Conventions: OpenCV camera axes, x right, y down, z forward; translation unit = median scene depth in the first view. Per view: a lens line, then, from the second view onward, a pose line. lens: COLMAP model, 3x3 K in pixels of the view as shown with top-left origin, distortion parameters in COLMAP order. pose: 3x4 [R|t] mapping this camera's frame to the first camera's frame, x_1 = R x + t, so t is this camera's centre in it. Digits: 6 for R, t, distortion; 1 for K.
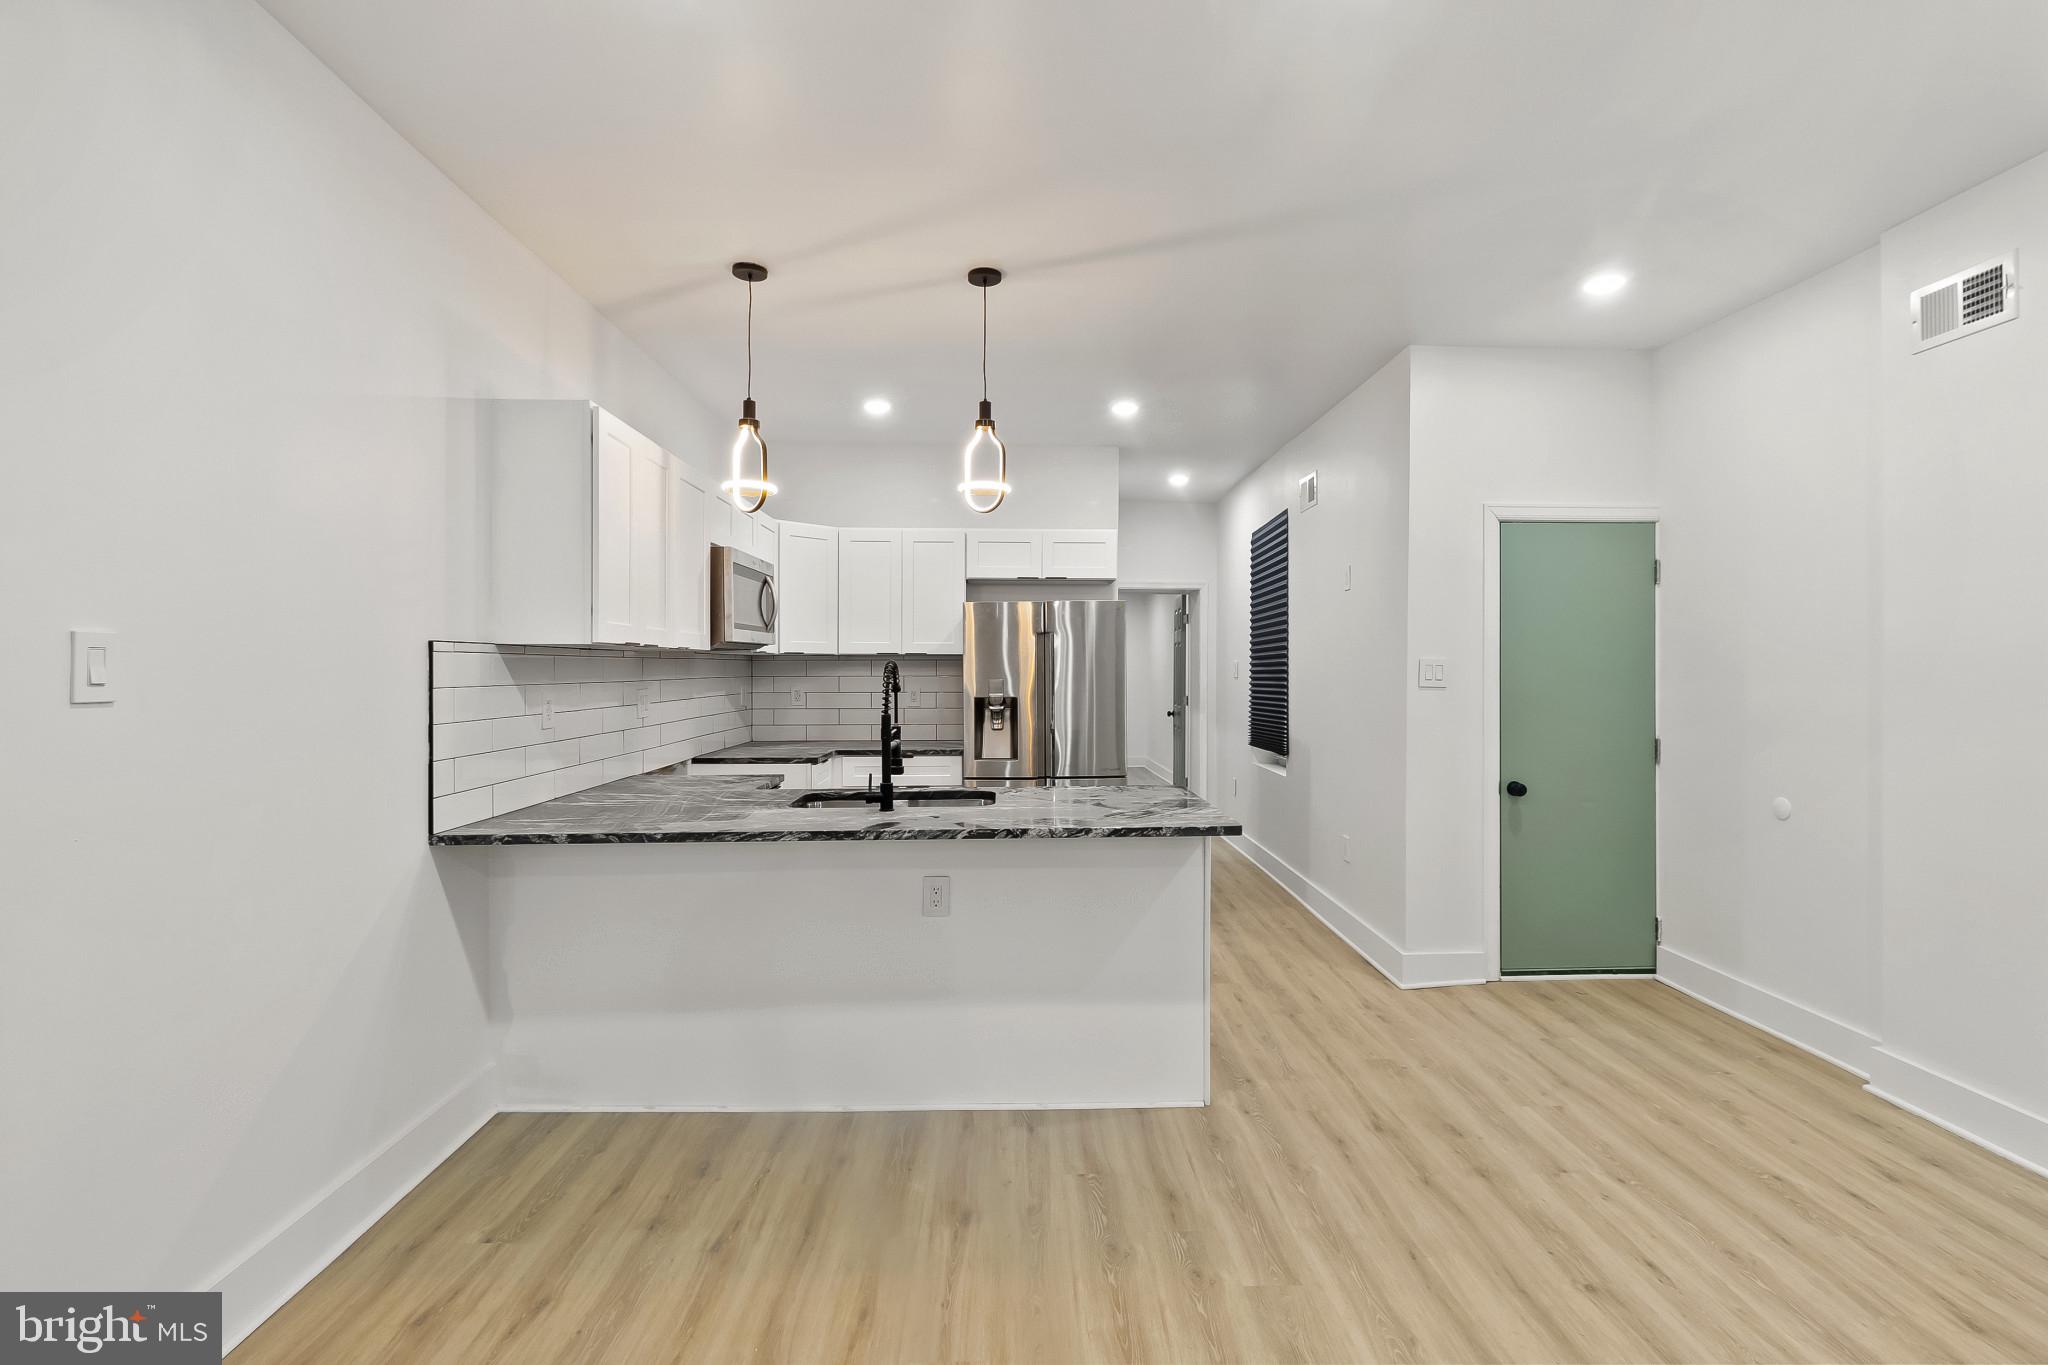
lens RADIAL K [[926.9, 0, 1031.3], [0, 926.9, 665.9], [0, 0, 1]] dist [0.003201, -0.000087]
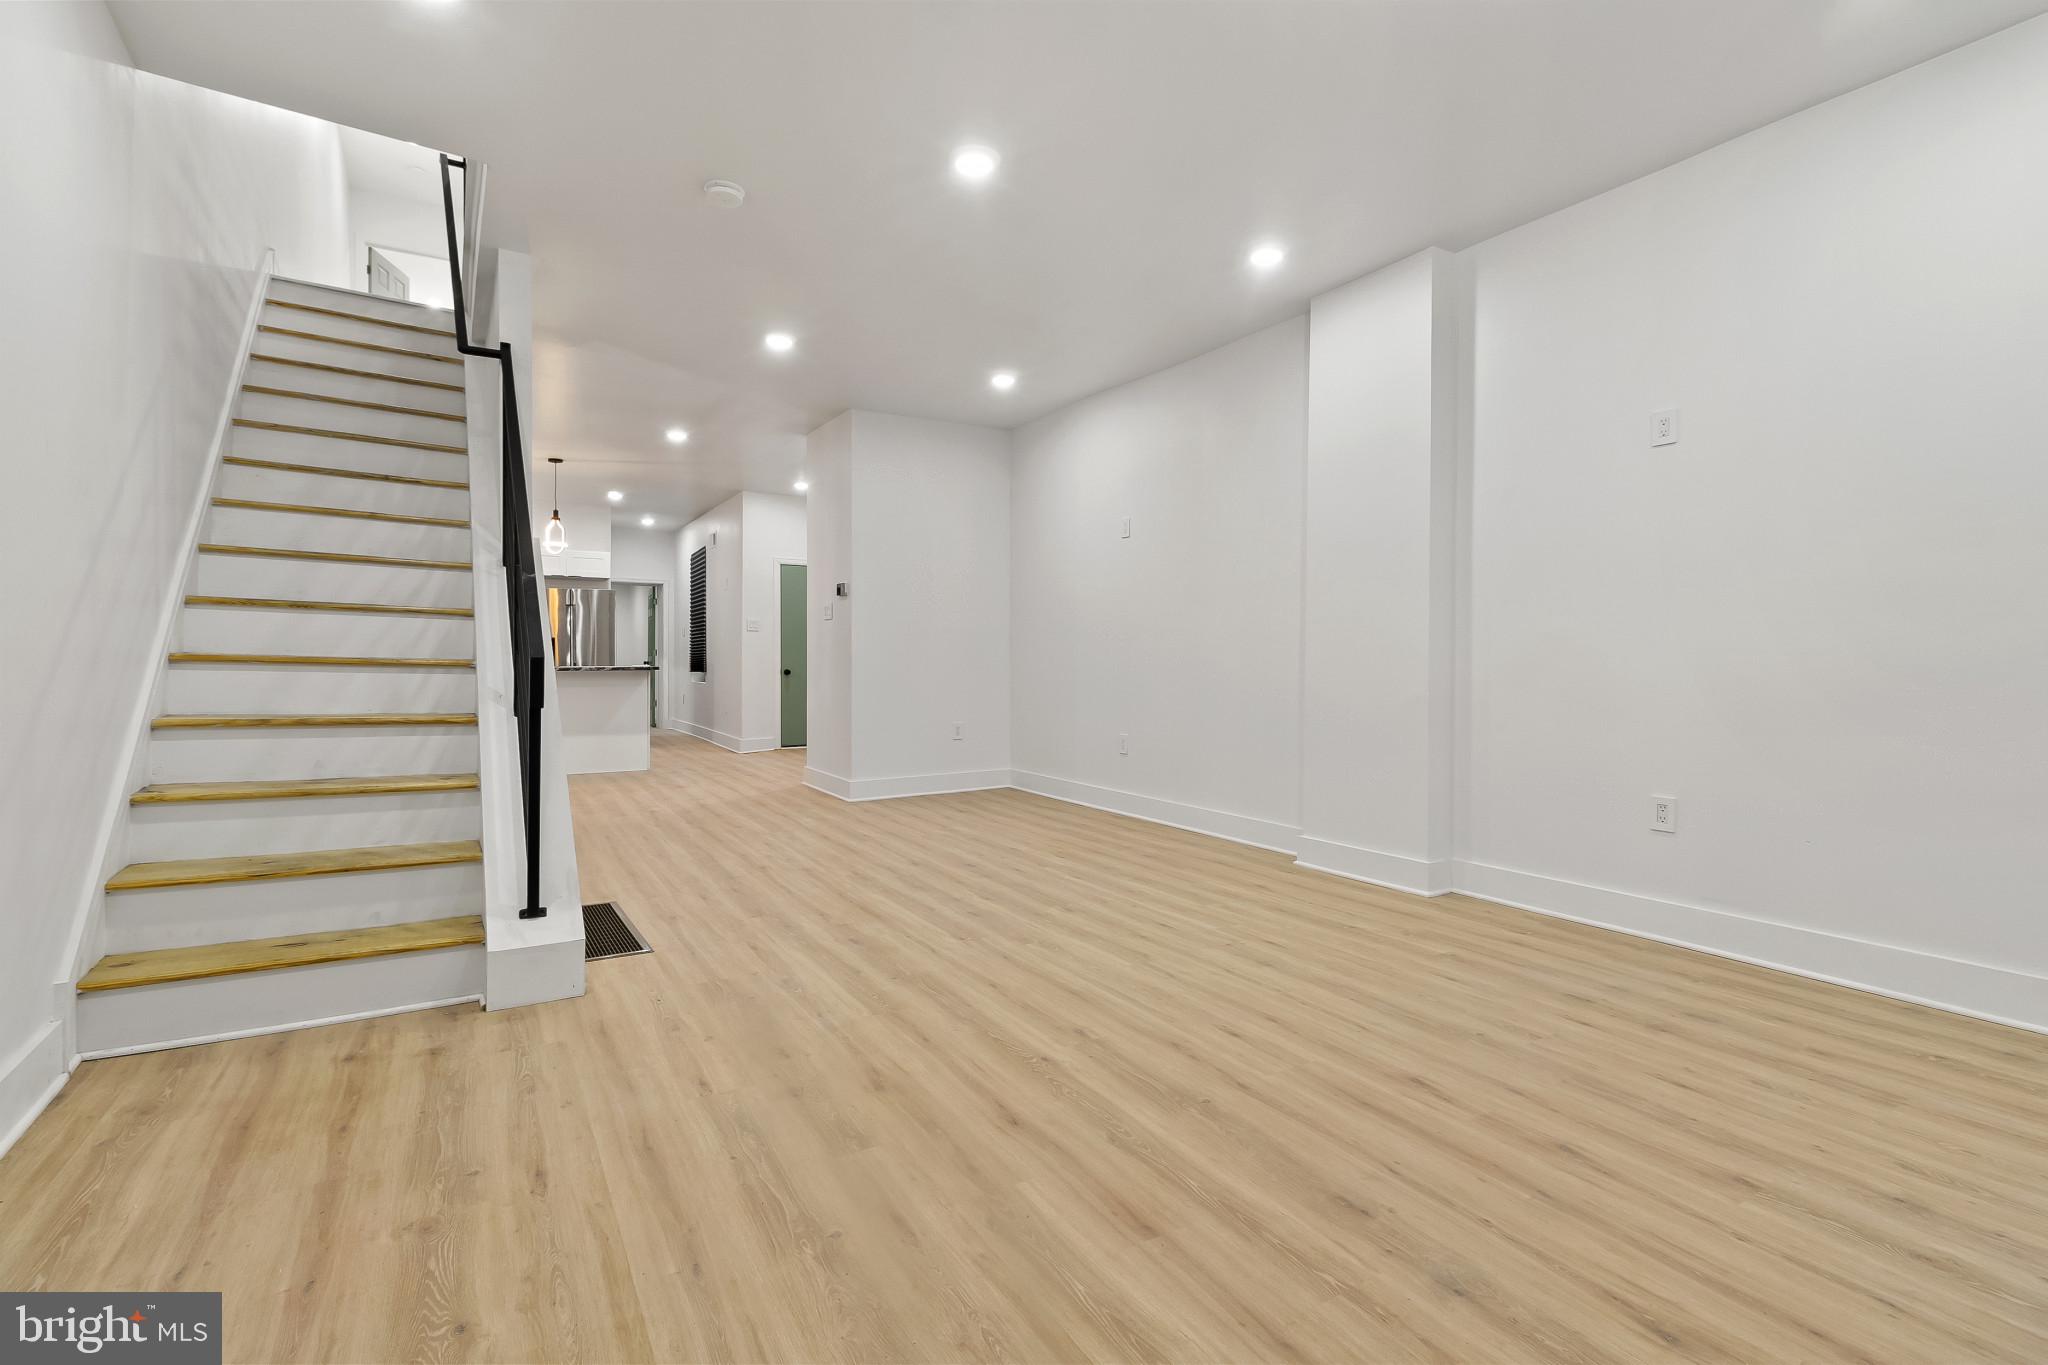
lens RADIAL K [[939.2, 0, 1019.4], [0, 939.2, 665.8], [0, 0, 1]] dist [-0.000217, 0.000031]
pose [[0.872818, -0.005120, 0.488019, -0.120686], [0.000730, 0.999958, 0.009186, 0.070263], [-0.488046, -0.007661, 0.872784, -1.126008]]
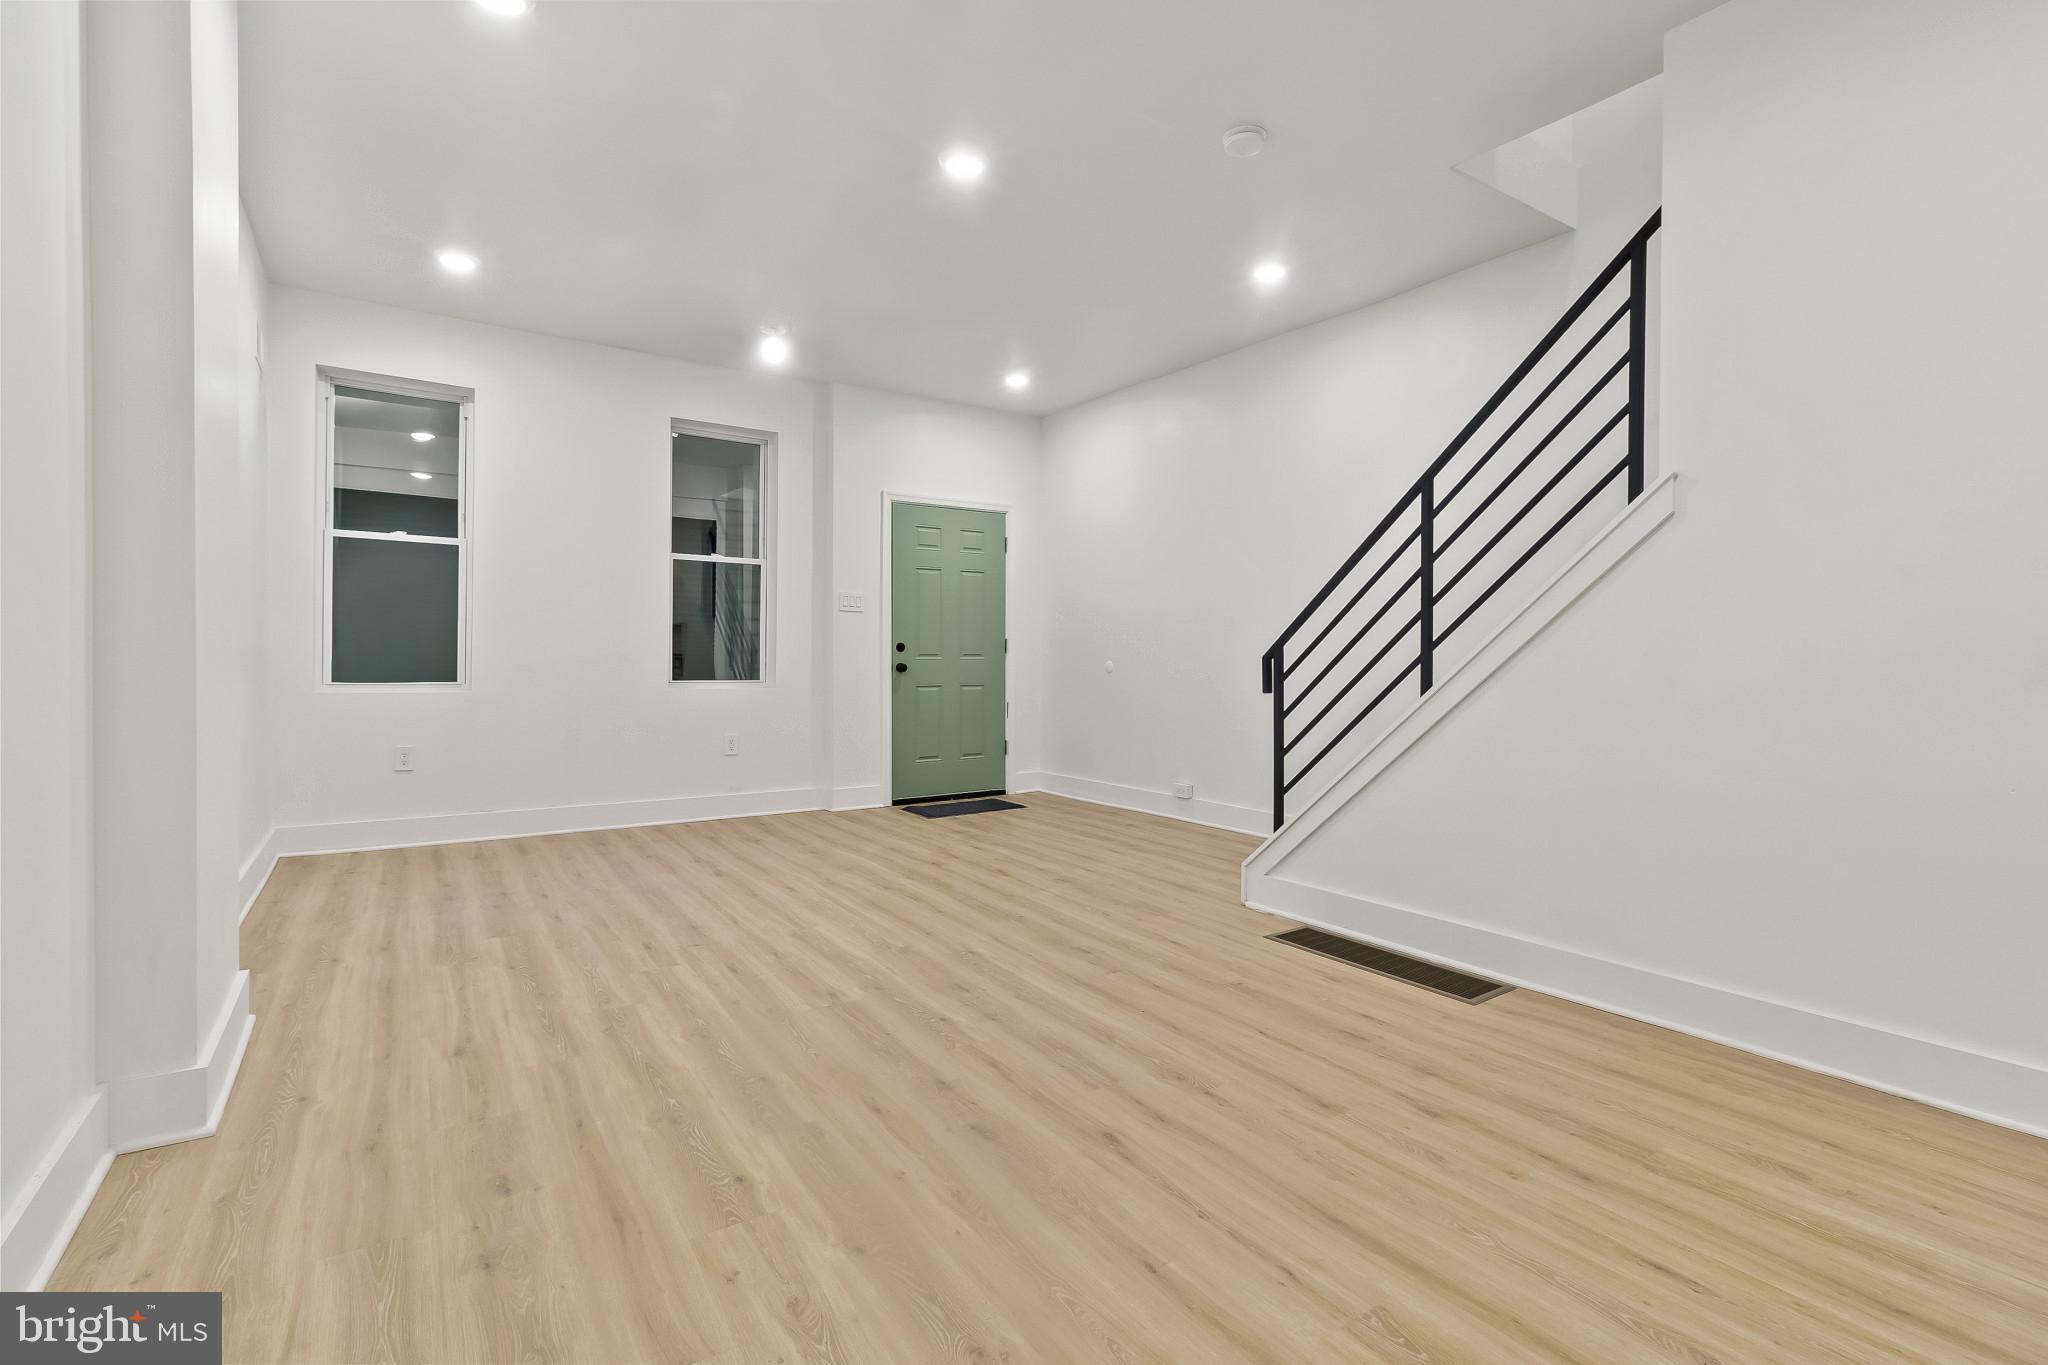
lens RADIAL K [[926.9, 0, 1031.3], [0, 926.9, 665.9], [0, 0, 1]] dist [0.003201, -0.000087]
pose [[-0.843967, -0.002744, -0.536388, 0.440886], [-0.009594, 0.999904, 0.009980, 0.071875], [0.536309, 0.013569, -0.843913, -0.035190]]
